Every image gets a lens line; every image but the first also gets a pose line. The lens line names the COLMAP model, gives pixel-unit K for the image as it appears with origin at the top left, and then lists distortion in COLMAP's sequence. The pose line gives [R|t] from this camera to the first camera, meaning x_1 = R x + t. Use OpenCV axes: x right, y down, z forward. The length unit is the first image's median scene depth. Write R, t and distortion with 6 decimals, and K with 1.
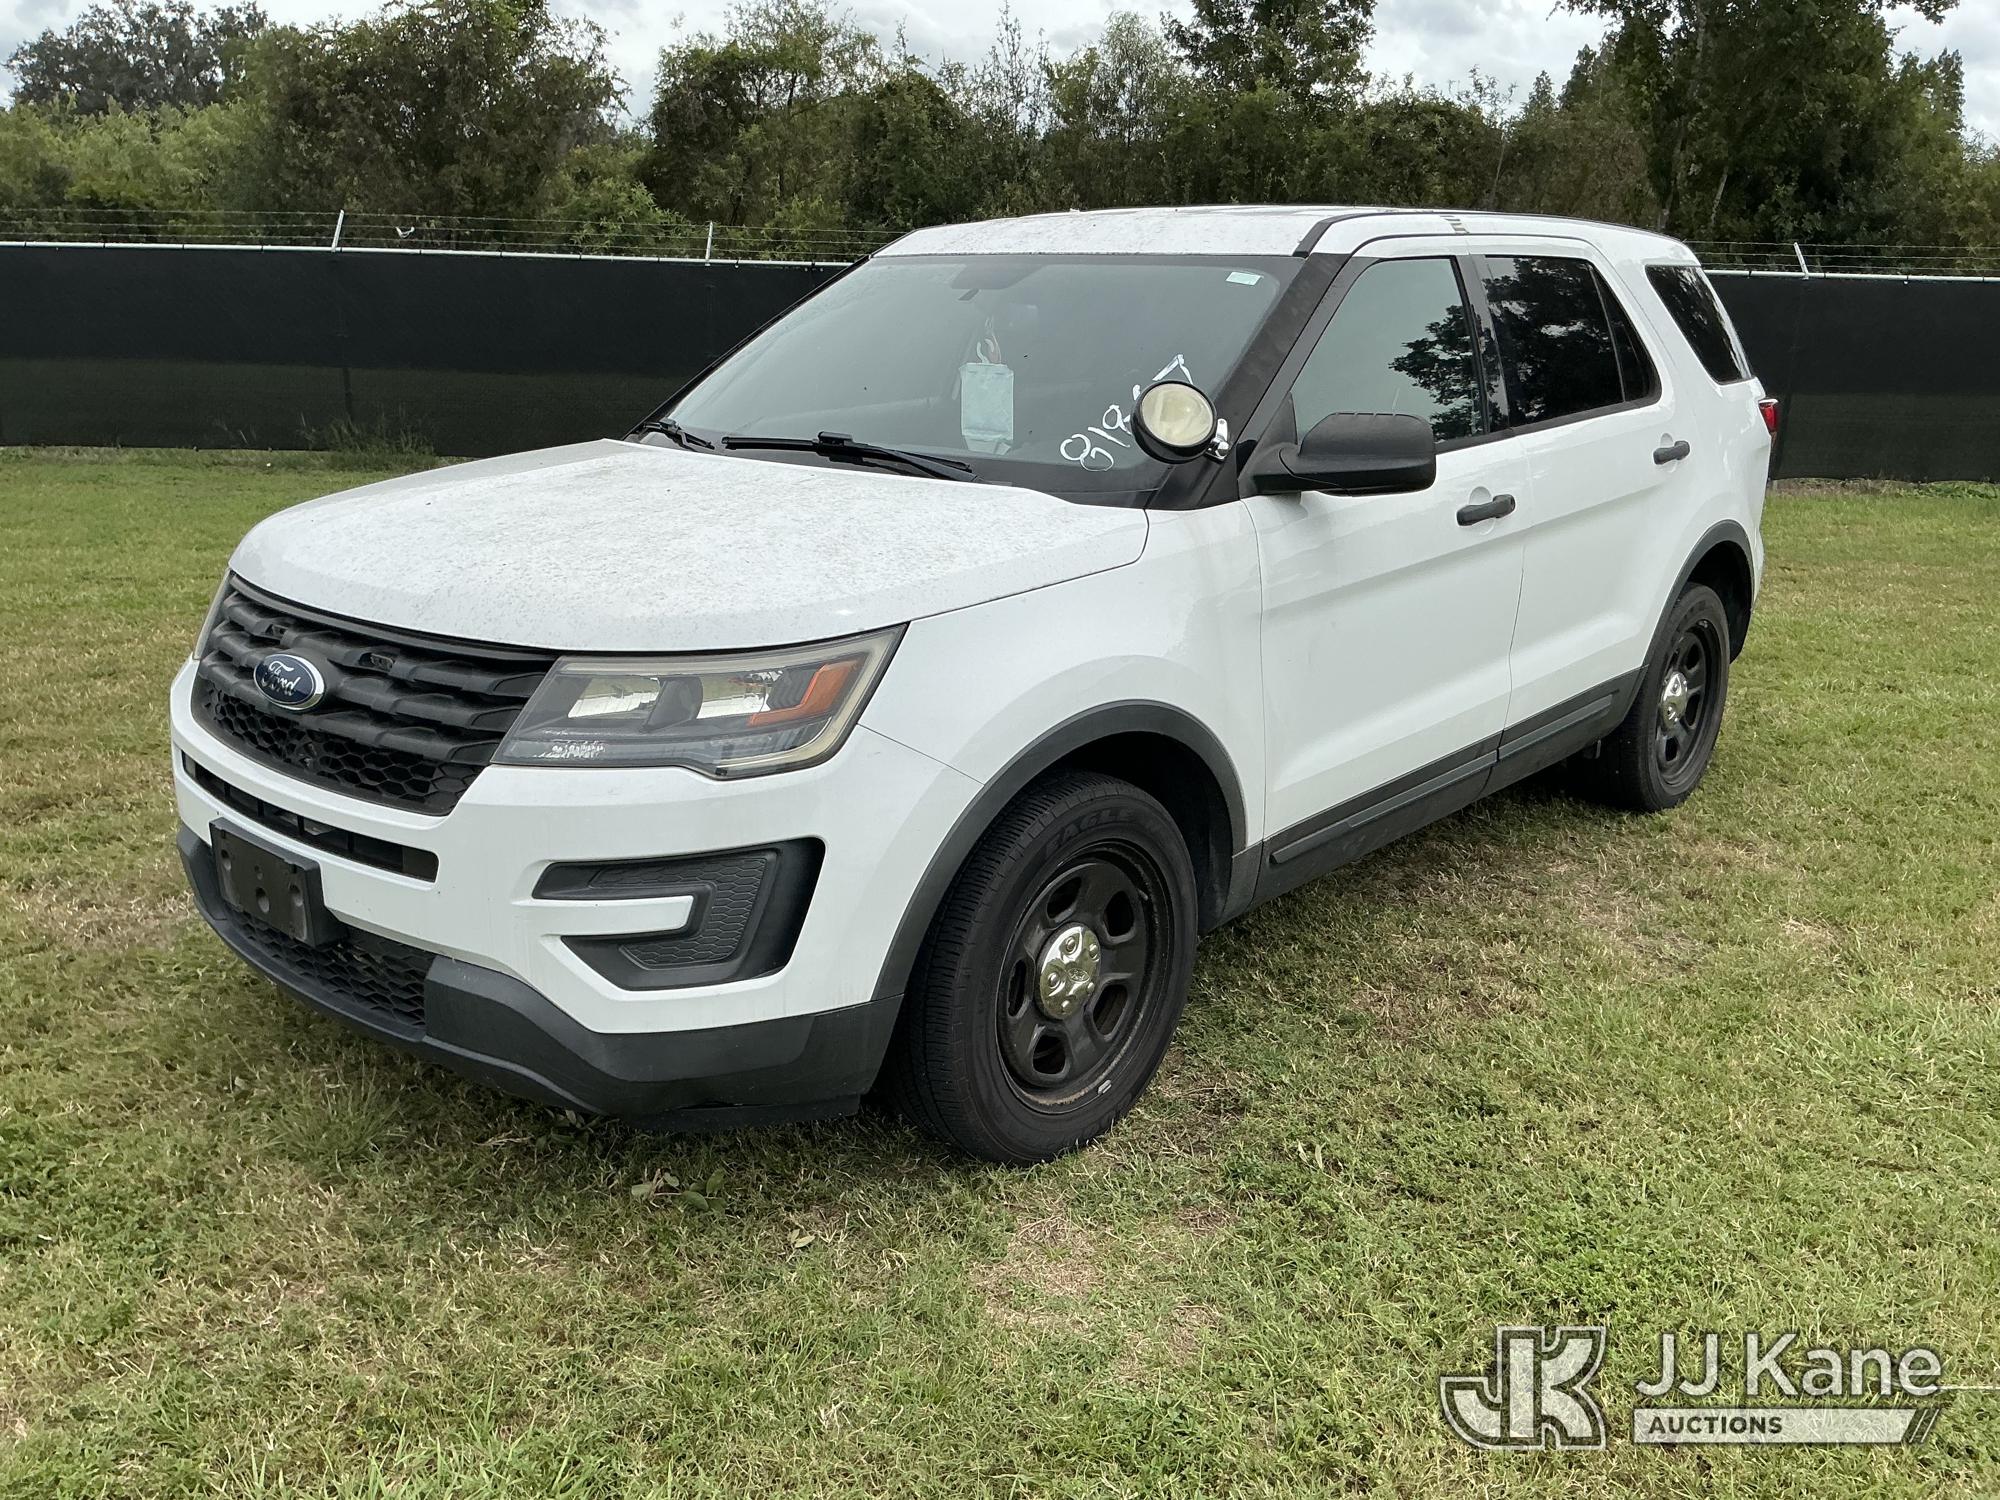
lens RADIAL K [[1656.3, 0, 993.6], [0, 1656.3, 778.0], [0, 0, 1]] dist [0.013569, -0.046740]
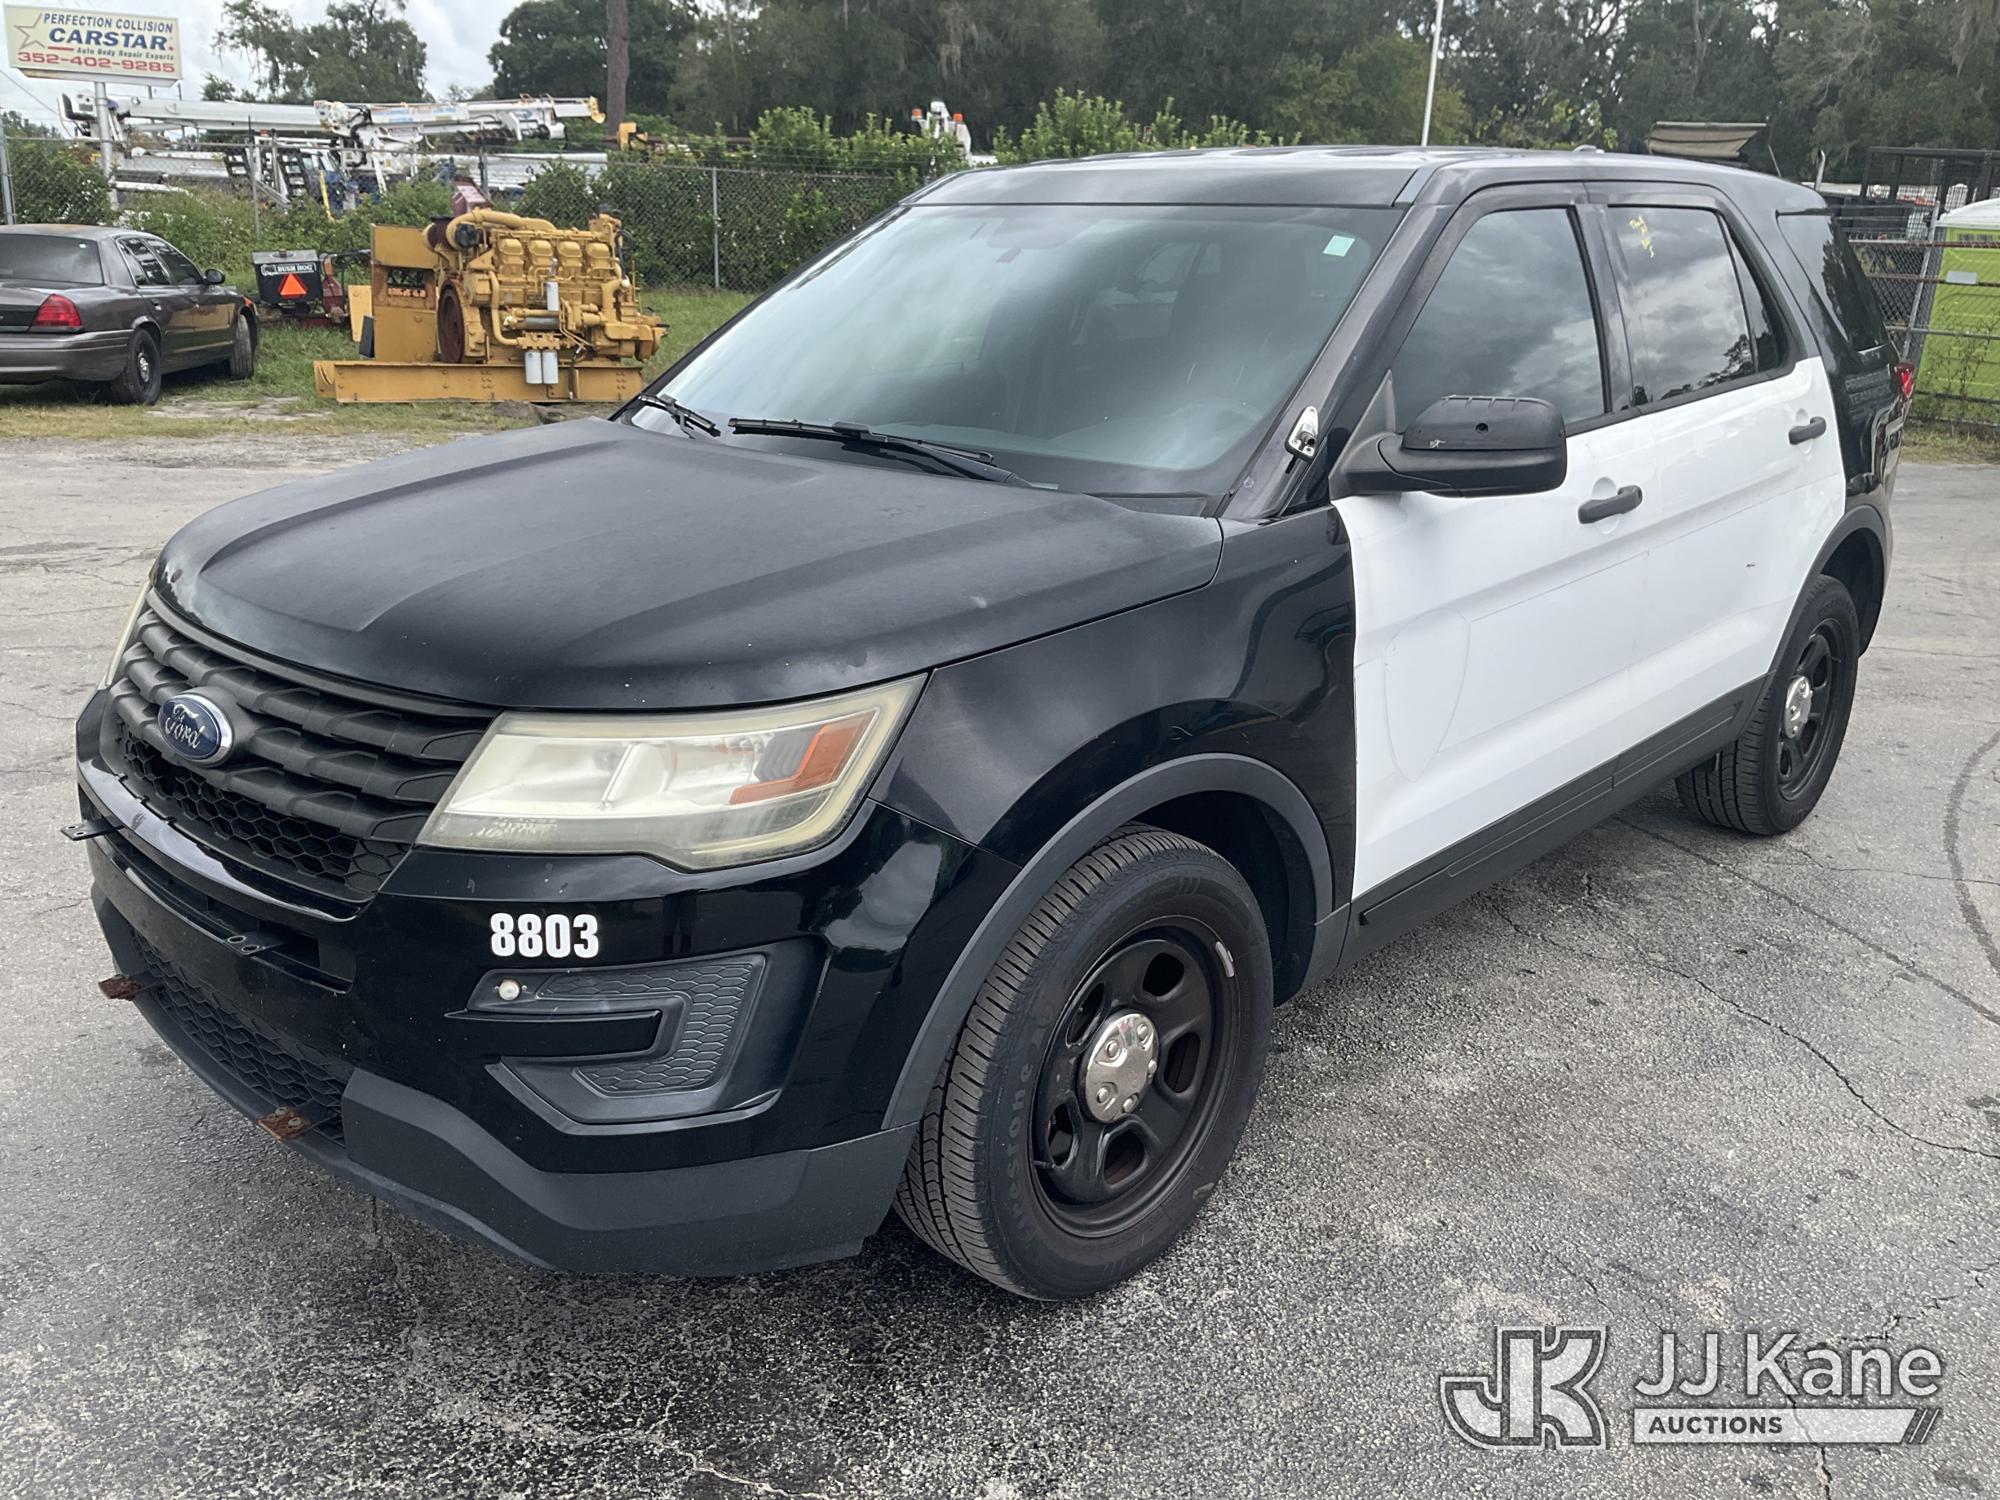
lens RADIAL K [[1656.3, 0, 992.9], [0, 1656.3, 755.5], [0, 0, 1]] dist [0.013569, -0.046740]
pose [[0.999592, 0.008434, -0.027289, 0.001000], [-0.007892, 0.999771, 0.019890, -0.058592], [0.027450, -0.019666, 0.999430, 0.160832]]
